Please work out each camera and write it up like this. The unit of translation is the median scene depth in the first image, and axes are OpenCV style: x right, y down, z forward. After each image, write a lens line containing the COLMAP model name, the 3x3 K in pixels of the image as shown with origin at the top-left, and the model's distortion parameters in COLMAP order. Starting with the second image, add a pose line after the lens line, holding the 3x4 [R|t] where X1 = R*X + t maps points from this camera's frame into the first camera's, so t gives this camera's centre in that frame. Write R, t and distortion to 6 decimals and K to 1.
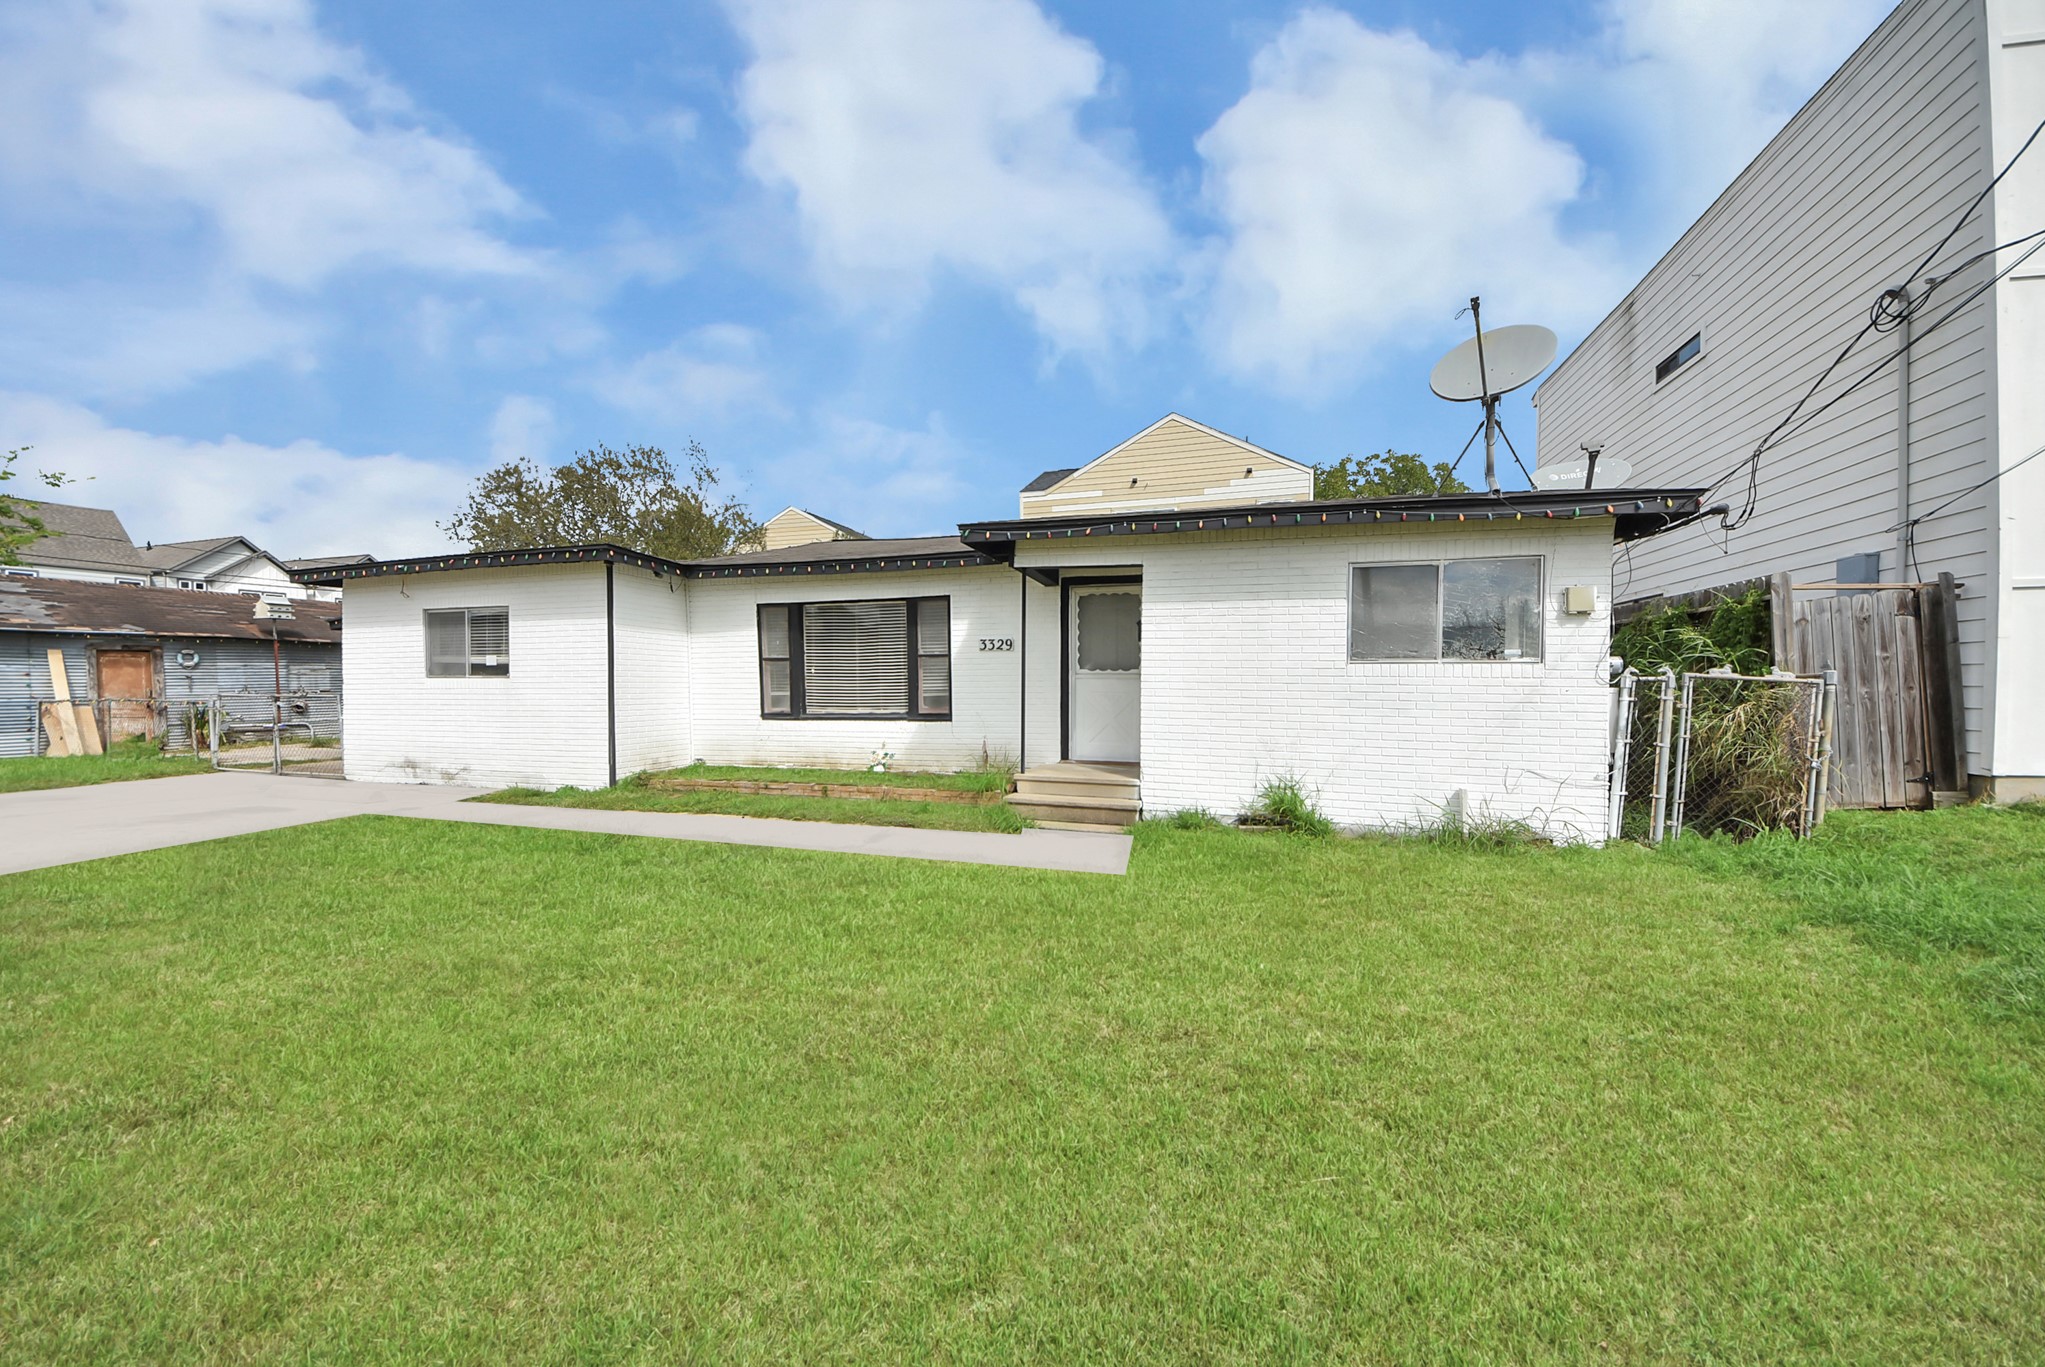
lens RADIAL K [[737.2, 0, 1037.2], [0, 737.2, 671.3], [0, 0, 1]] dist [0.036030, -0.019094]
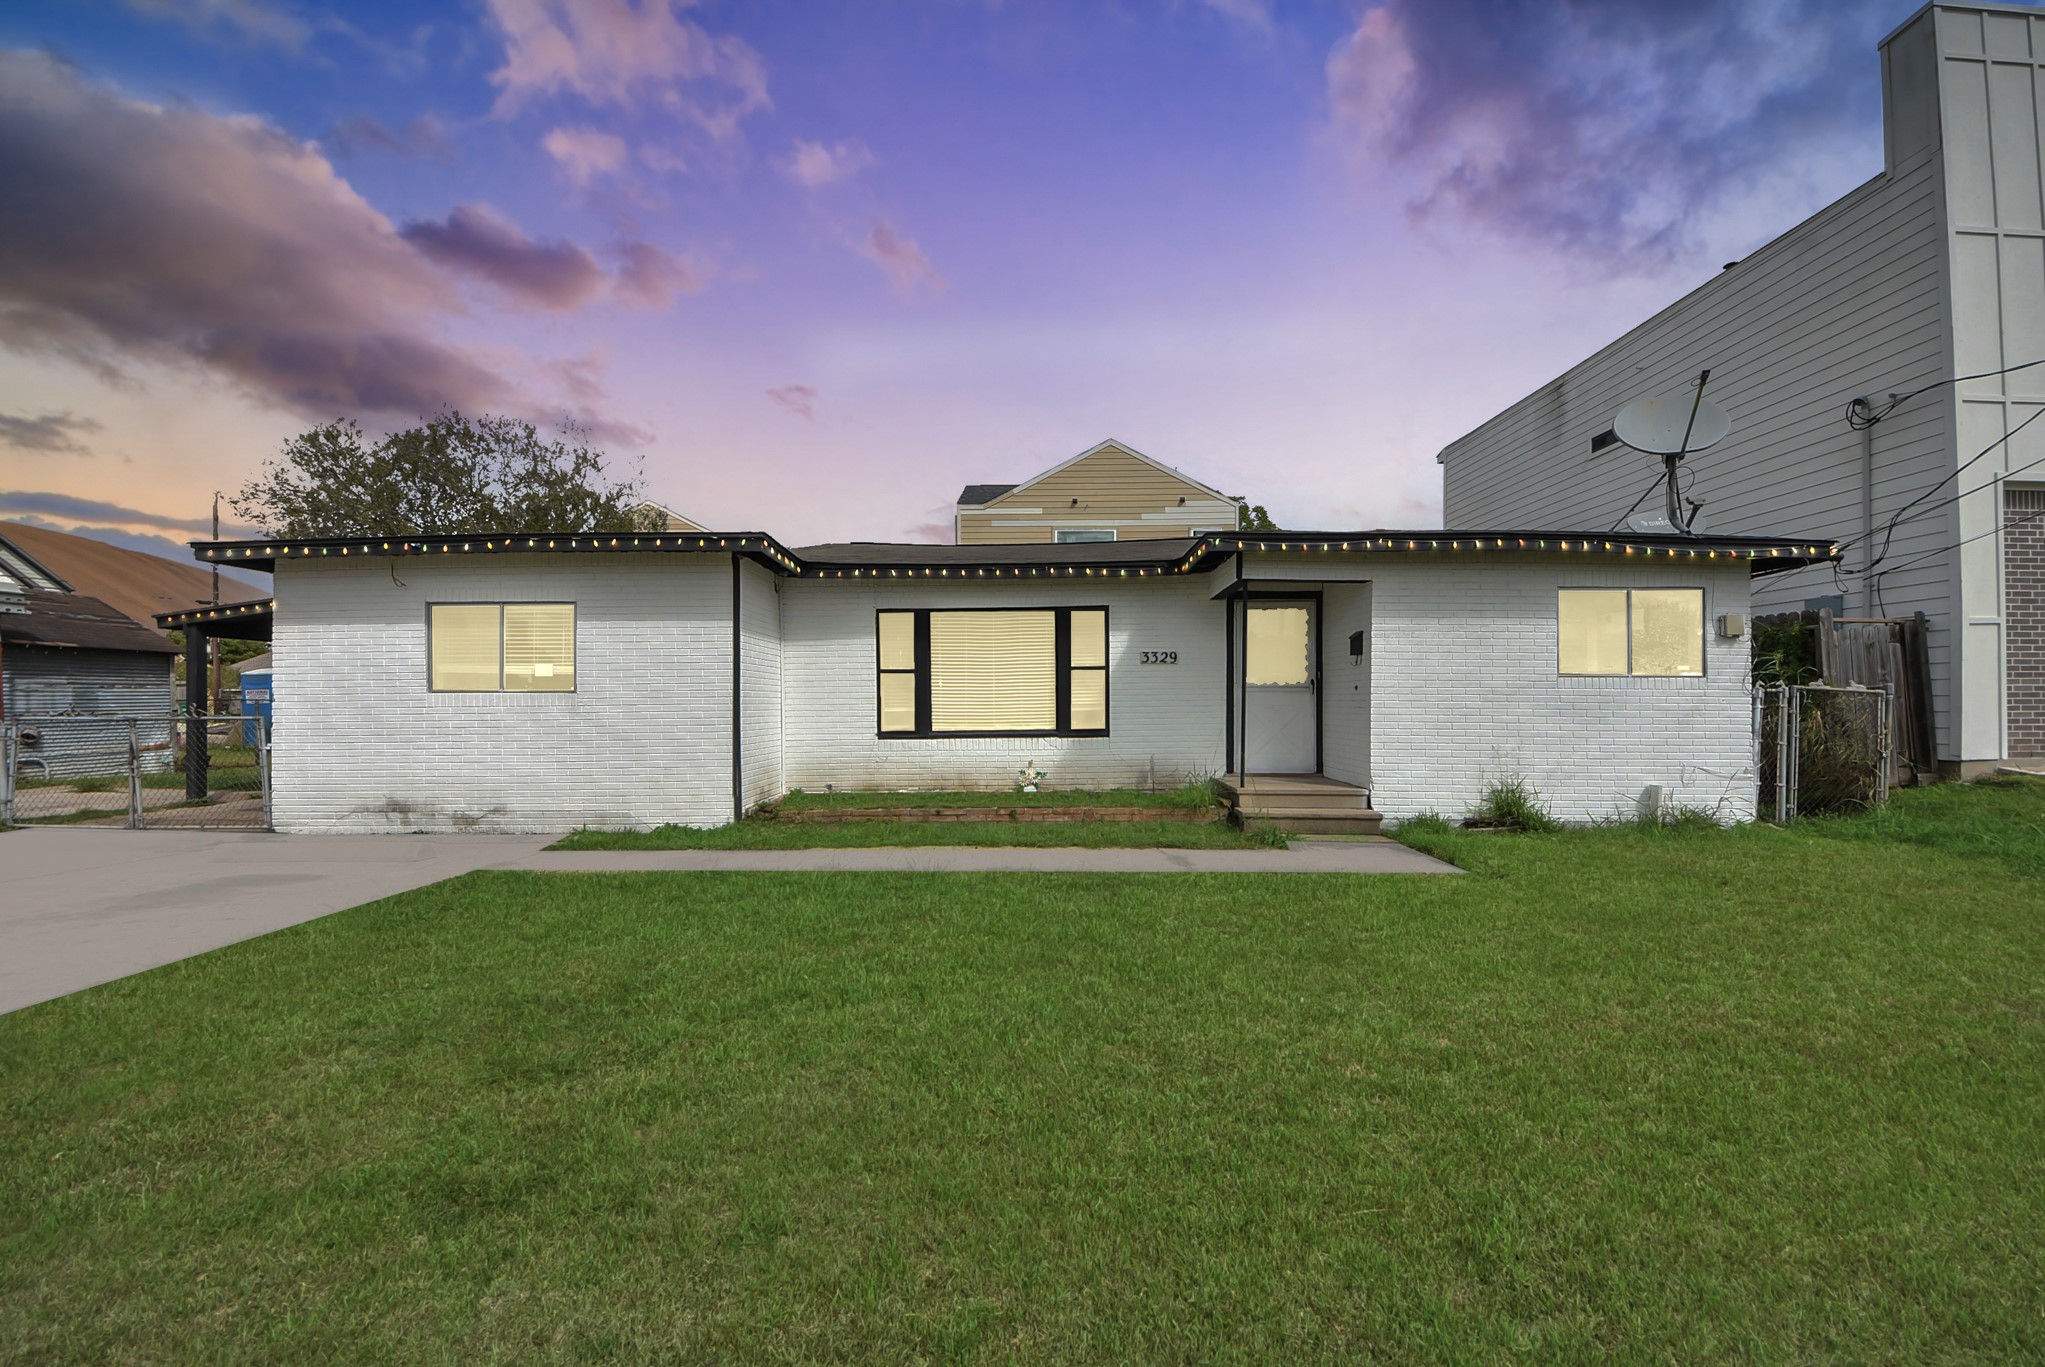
lens RADIAL K [[745.0, 0, 1033.0], [0, 745.0, 665.4], [0, 0, 1]] dist [0.053856, -0.031539]
pose [[0.960455, 0.009730, 0.278266, -0.574083], [0.000135, 0.999373, -0.035409, 0.011163], [-0.278436, 0.034046, 0.959851, 0.109083]]
